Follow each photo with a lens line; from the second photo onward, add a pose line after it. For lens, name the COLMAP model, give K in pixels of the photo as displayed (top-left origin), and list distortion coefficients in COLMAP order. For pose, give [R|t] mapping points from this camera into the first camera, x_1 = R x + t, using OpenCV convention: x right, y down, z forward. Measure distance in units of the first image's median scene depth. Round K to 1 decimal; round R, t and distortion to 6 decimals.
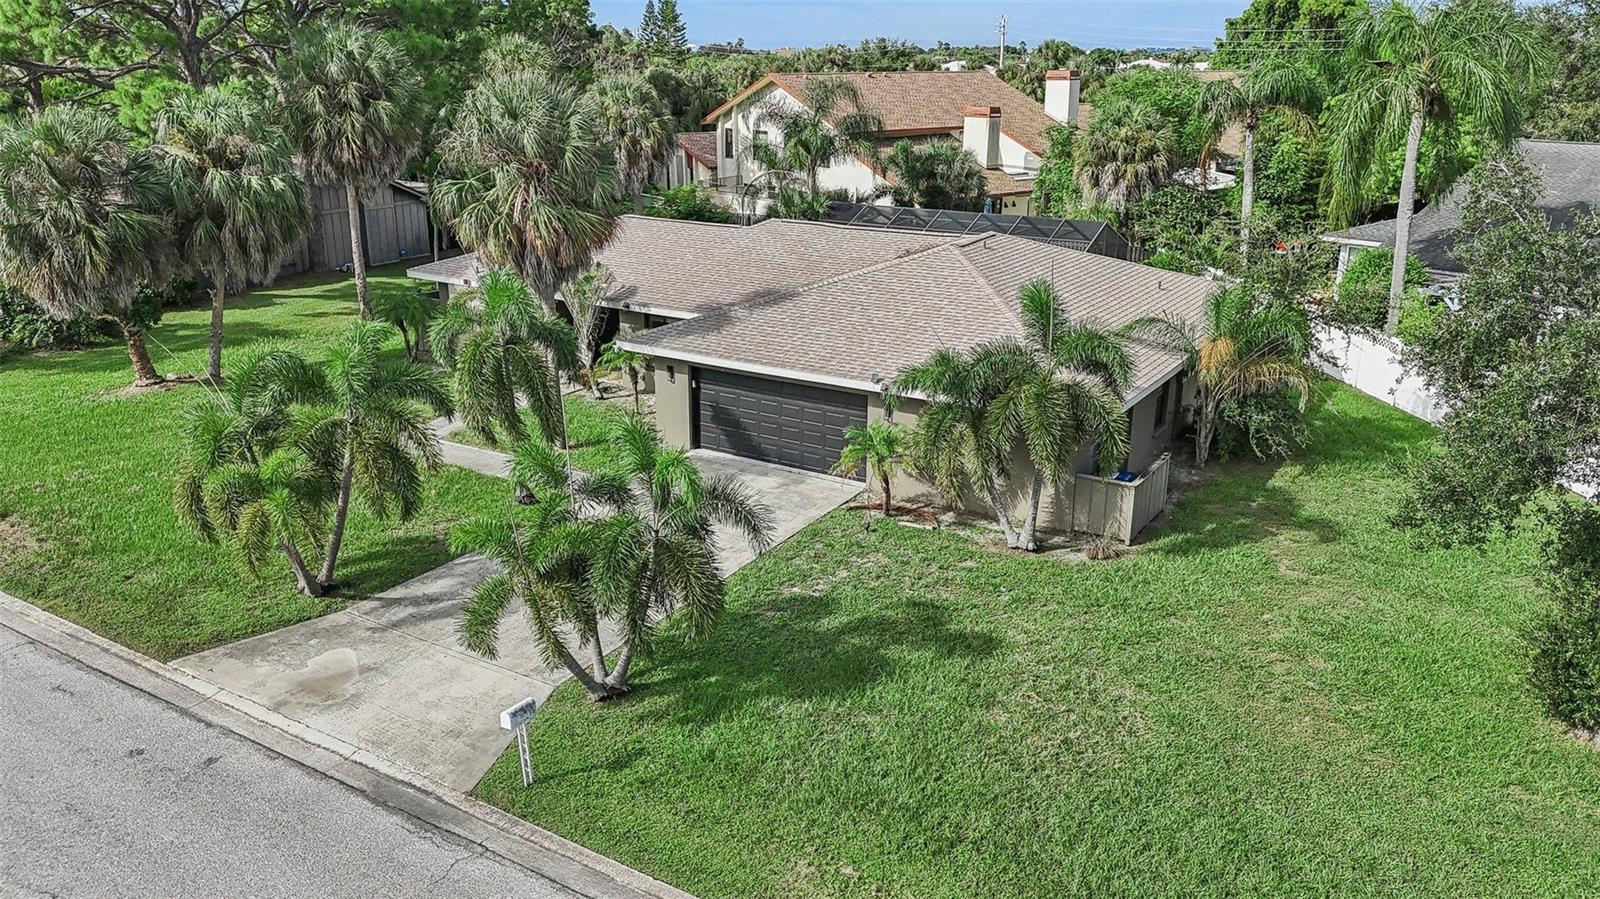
lens RADIAL K [[1192.9, 0, 795.1], [0, 1192.9, 461.0], [0, 0, 1]] dist [0.032583, -0.030660]
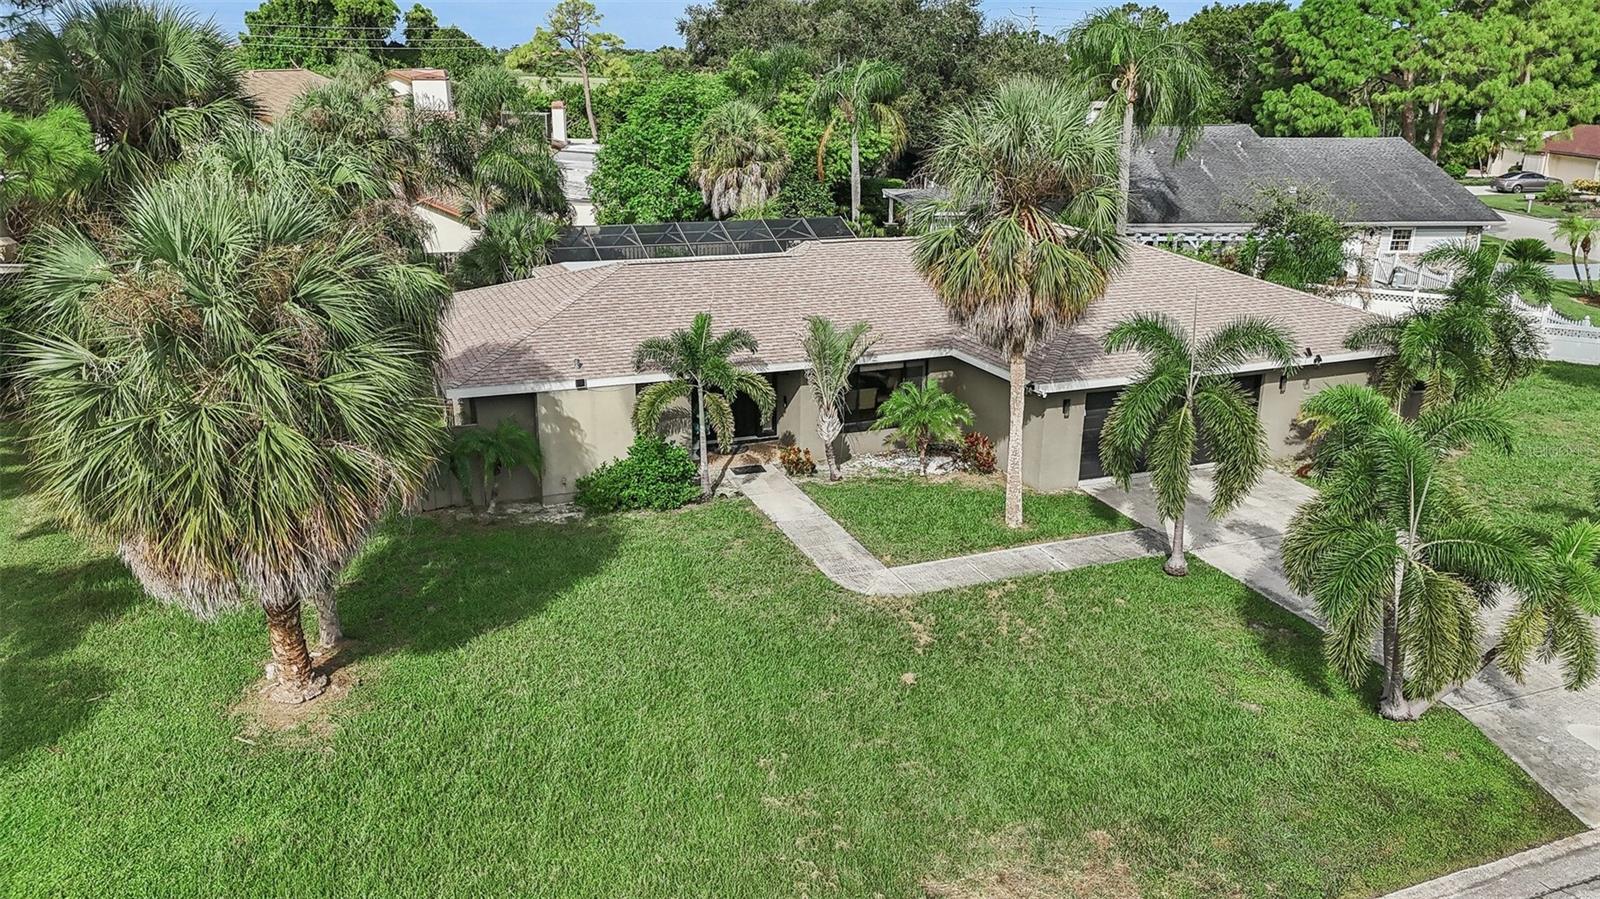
lens RADIAL K [[1192.9, 0, 798.4], [0, 1192.9, 446.9], [0, 0, 1]] dist [0.032583, -0.030660]
pose [[0.569884, -0.247184, 0.783666, -0.592643], [0.252475, 0.960224, 0.119274, -0.129099], [-0.781977, 0.129884, 0.609624, 0.380758]]
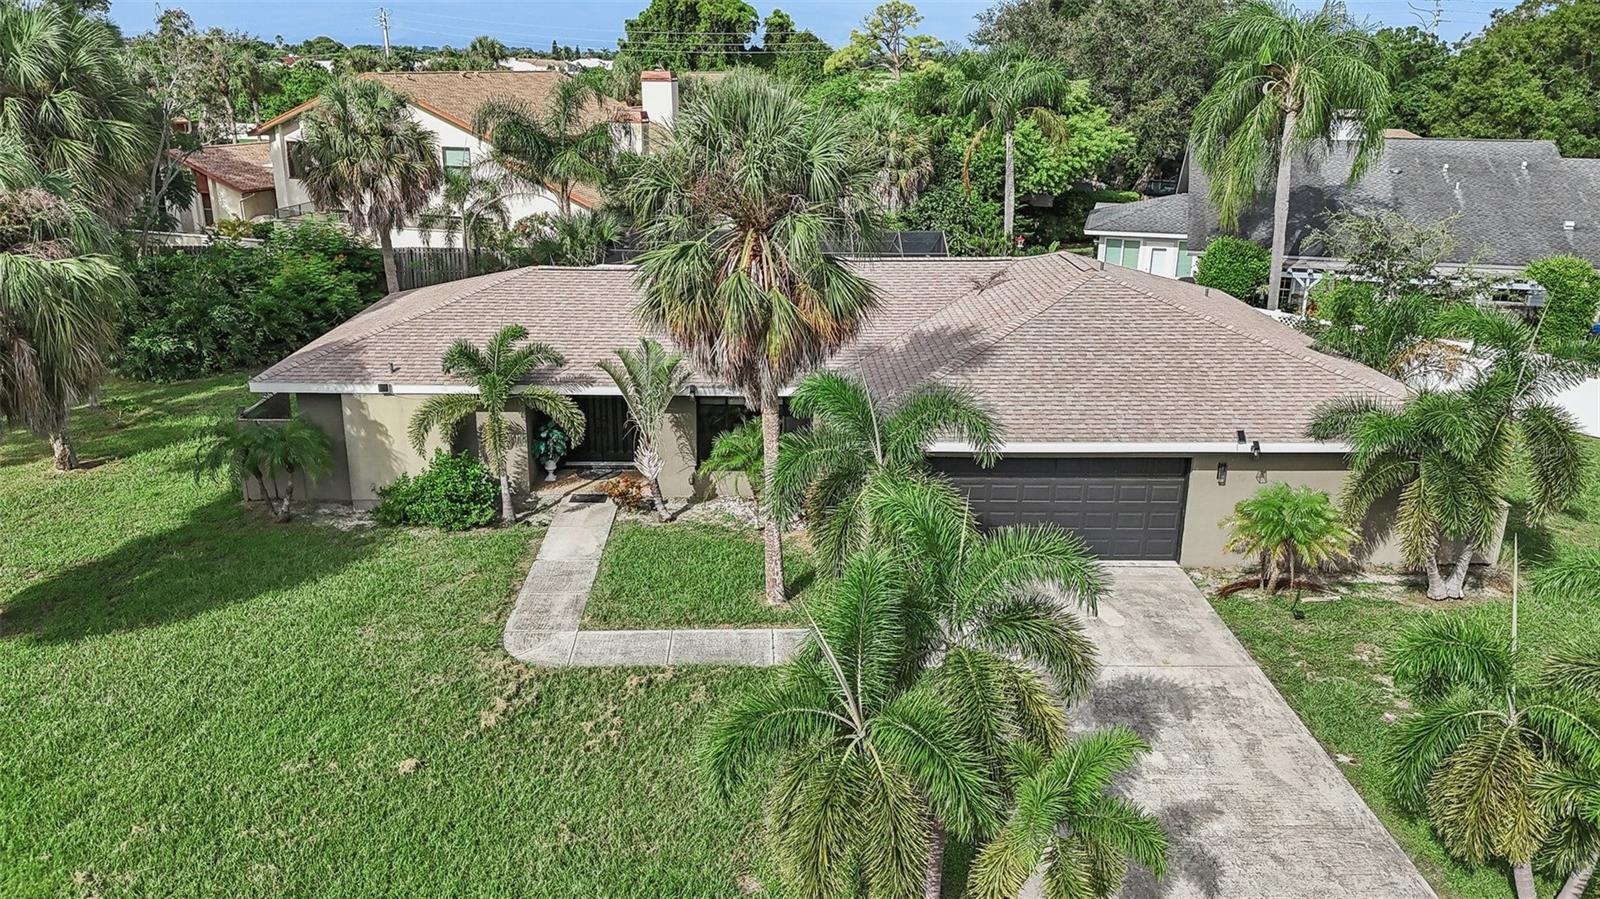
lens RADIAL K [[1192.9, 0, 800.5], [0, 1192.9, 436.8], [0, 0, 1]] dist [0.032583, -0.030660]
pose [[0.826006, -0.161590, 0.540003, -0.352328], [0.170420, 0.984784, 0.034006, -0.082783], [-0.537282, 0.063938, 0.840976, 0.246474]]
